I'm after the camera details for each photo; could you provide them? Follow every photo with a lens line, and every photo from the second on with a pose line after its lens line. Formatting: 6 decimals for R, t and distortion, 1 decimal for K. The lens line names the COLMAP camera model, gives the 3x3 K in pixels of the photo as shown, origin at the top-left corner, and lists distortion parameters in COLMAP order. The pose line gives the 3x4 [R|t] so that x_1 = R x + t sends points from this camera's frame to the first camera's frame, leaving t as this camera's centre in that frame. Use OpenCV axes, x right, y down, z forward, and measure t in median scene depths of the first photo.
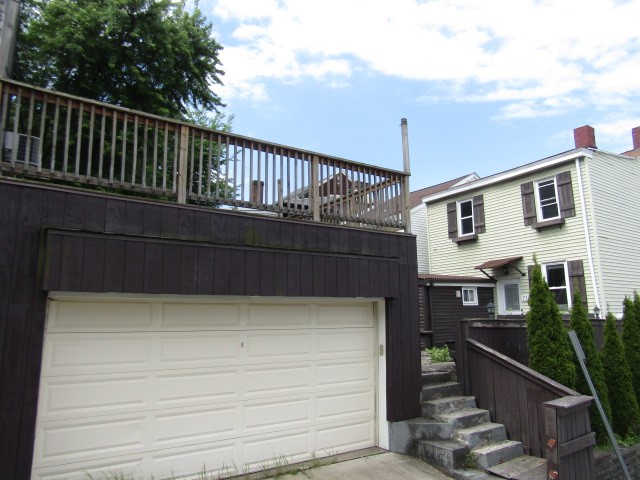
lens RADIAL K [[461.6, 0, 320.0], [0, 461.6, 240.0], [0, 0, 1]] dist [-0.005130, -0.005155]
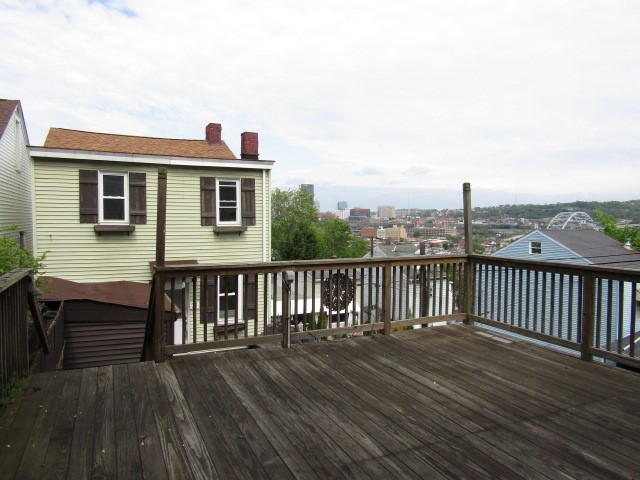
lens RADIAL K [[461.2, 0, 324.2], [0, 461.2, 241.2], [0, 0, 1]] dist [-0.002621, 0.001592]
pose [[0.165732, -0.032001, 0.985651, -0.391156], [-0.184355, 0.980849, 0.062844, -0.099935], [-0.968786, -0.192125, 0.156659, 0.619872]]
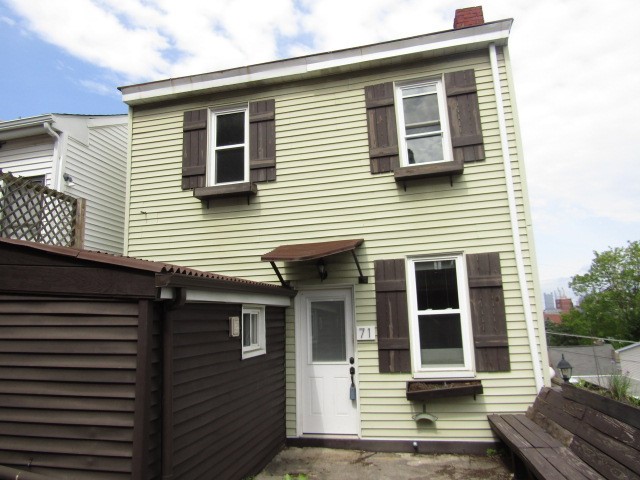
lens RADIAL K [[461.6, 0, 320.0], [0, 461.6, 240.0], [0, 0, 1]] dist [-0.005130, -0.005155]
pose [[0.746249, 0.109490, 0.656601, 0.113548], [-0.092822, 0.993859, -0.060233, 0.066439], [-0.659163, -0.015998, 0.751830, 0.683355]]
